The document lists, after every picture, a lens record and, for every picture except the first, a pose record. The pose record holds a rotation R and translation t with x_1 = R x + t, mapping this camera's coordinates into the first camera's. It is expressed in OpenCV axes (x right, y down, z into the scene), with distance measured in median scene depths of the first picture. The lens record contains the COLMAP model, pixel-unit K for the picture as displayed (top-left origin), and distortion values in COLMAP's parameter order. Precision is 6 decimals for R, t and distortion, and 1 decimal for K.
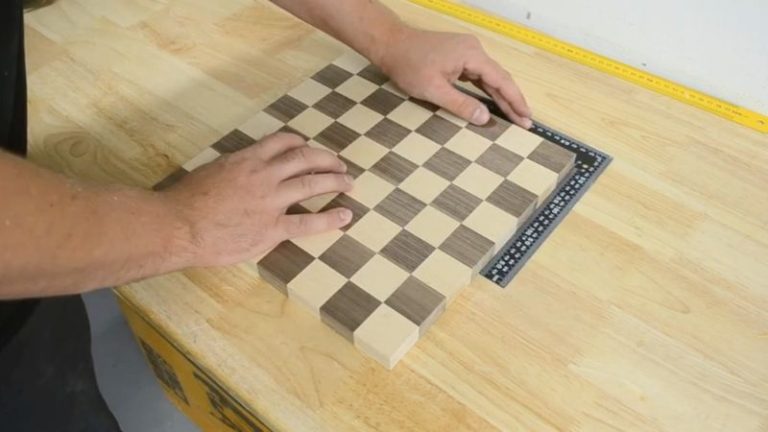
lens RADIAL K [[634.2, 0, 384.0], [0, 634.2, 216.0], [0, 0, 1]] dist [-0.062942, -0.003142]
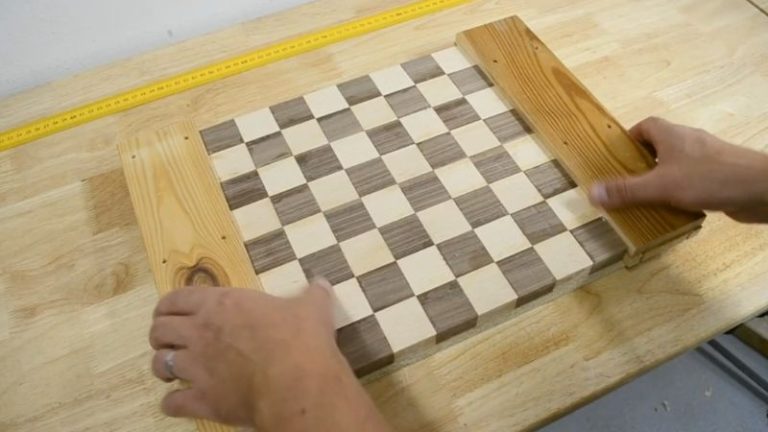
lens RADIAL K [[634.2, 0, 384.0], [0, 634.2, 216.0], [0, 0, 1]] dist [-0.062942, -0.003142]
pose [[0.437477, -0.723989, 0.533342, -0.571010], [0.685779, 0.652260, 0.322900, -0.373432], [-0.581654, 0.224493, 0.781845, 0.275719]]
